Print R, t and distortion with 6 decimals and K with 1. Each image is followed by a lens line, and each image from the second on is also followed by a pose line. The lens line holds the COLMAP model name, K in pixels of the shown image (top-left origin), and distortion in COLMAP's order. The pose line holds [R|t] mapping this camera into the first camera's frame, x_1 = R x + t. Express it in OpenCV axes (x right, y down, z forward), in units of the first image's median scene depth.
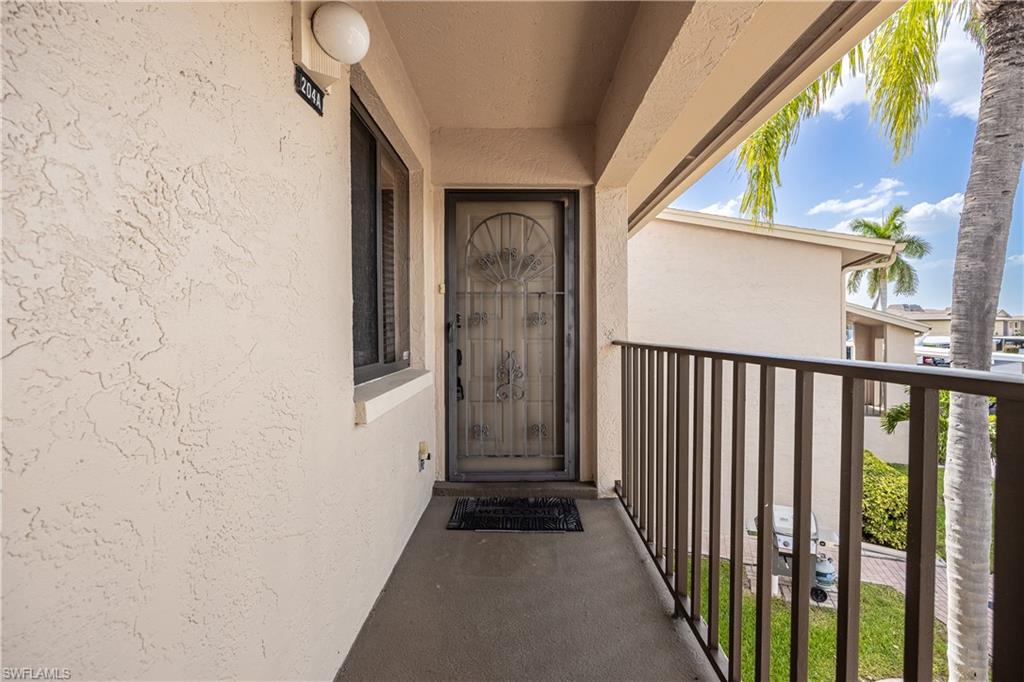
lens RADIAL K [[439.2, 0, 513.7], [0, 439.2, 340.5], [0, 0, 1]] dist [-0.000091, 0.000031]
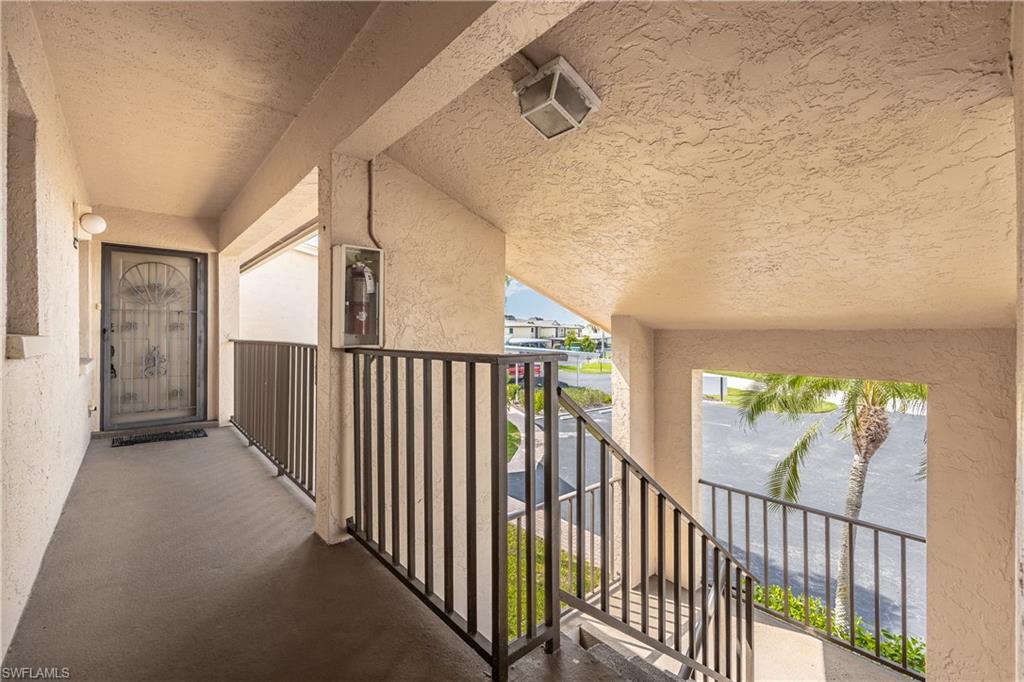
lens RADIAL K [[424.3, 0, 515.6], [0, 424.3, 328.8], [0, 0, 1]] dist [-0.001047, 0.000086]
pose [[0.730017, 0.009847, 0.683358, -0.108309], [0.013295, 0.999502, -0.028604, 0.022667], [-0.683300, 0.029967, 0.729522, -1.063413]]
